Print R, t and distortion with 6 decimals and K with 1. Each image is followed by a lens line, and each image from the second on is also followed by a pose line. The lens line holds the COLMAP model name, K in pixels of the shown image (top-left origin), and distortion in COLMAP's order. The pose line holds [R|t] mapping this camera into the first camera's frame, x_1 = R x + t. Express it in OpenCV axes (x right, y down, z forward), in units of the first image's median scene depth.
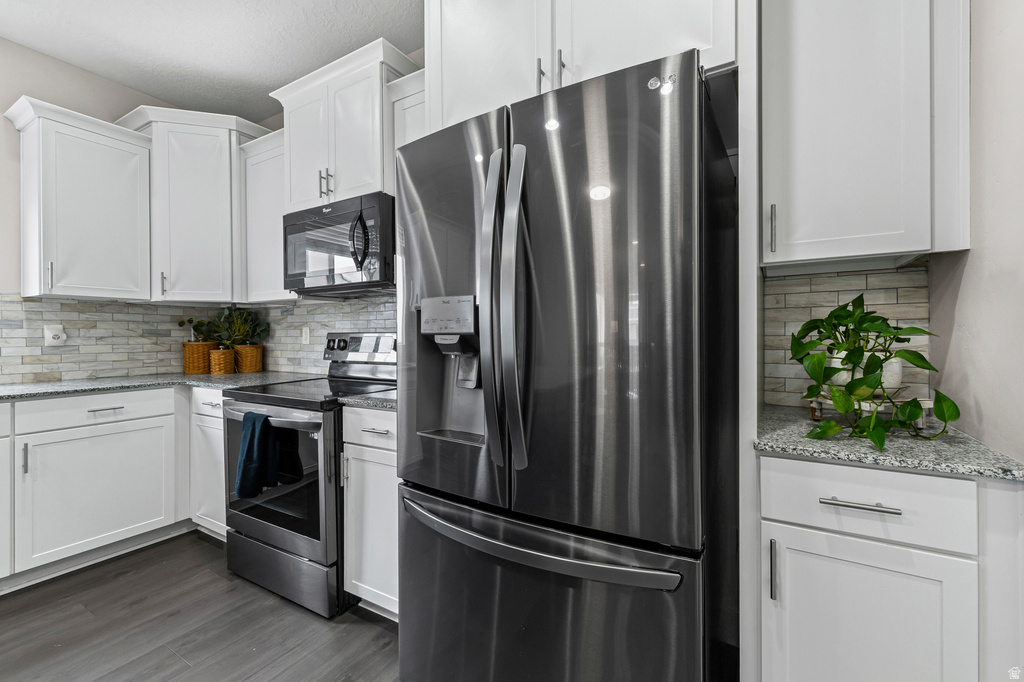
lens RADIAL K [[443.9, 0, 512.9], [0, 443.9, 335.5], [0, 0, 1]] dist [0.007656, 0.001426]
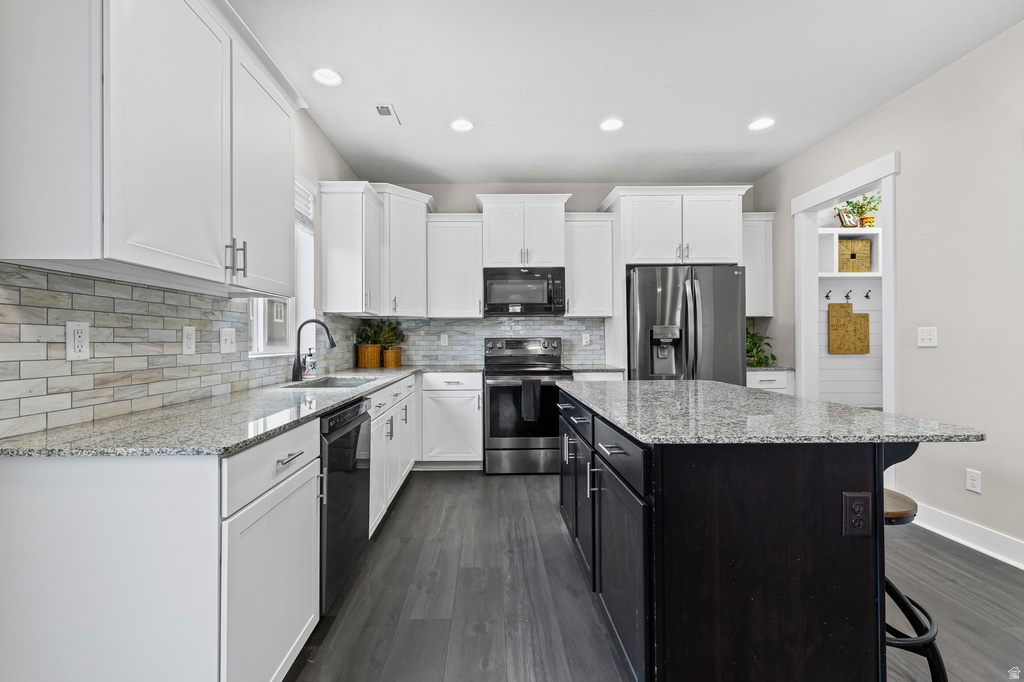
lens RADIAL K [[443.9, 0, 495.9], [0, 443.9, 341.3], [0, 0, 1]] dist [0.007656, 0.001426]
pose [[0.851661, -0.002379, 0.524088, -2.023451], [0.002458, 0.999997, 0.000545, 0.009025], [-0.524087, 0.000824, 0.851664, -0.674162]]
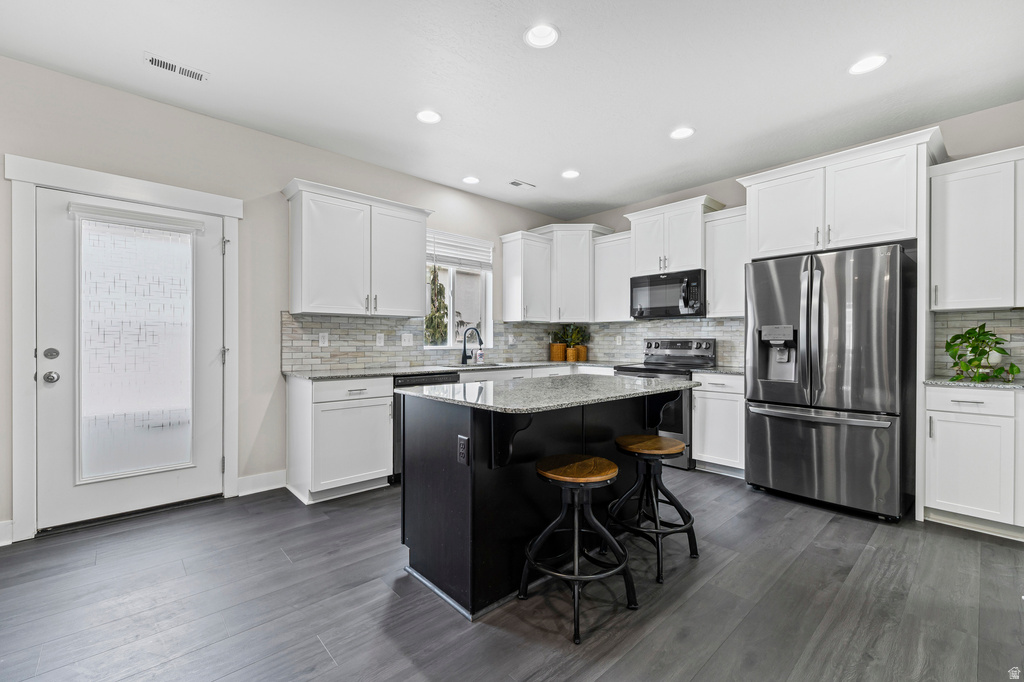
lens RADIAL K [[443.9, 0, 511.5], [0, 443.9, 343.5], [0, 0, 1]] dist [0.007656, 0.001426]
pose [[0.959721, 0.007005, -0.280867, -0.698184], [-0.005221, 0.999961, 0.007097, 0.005167], [0.280906, -0.005344, 0.959720, -1.472239]]
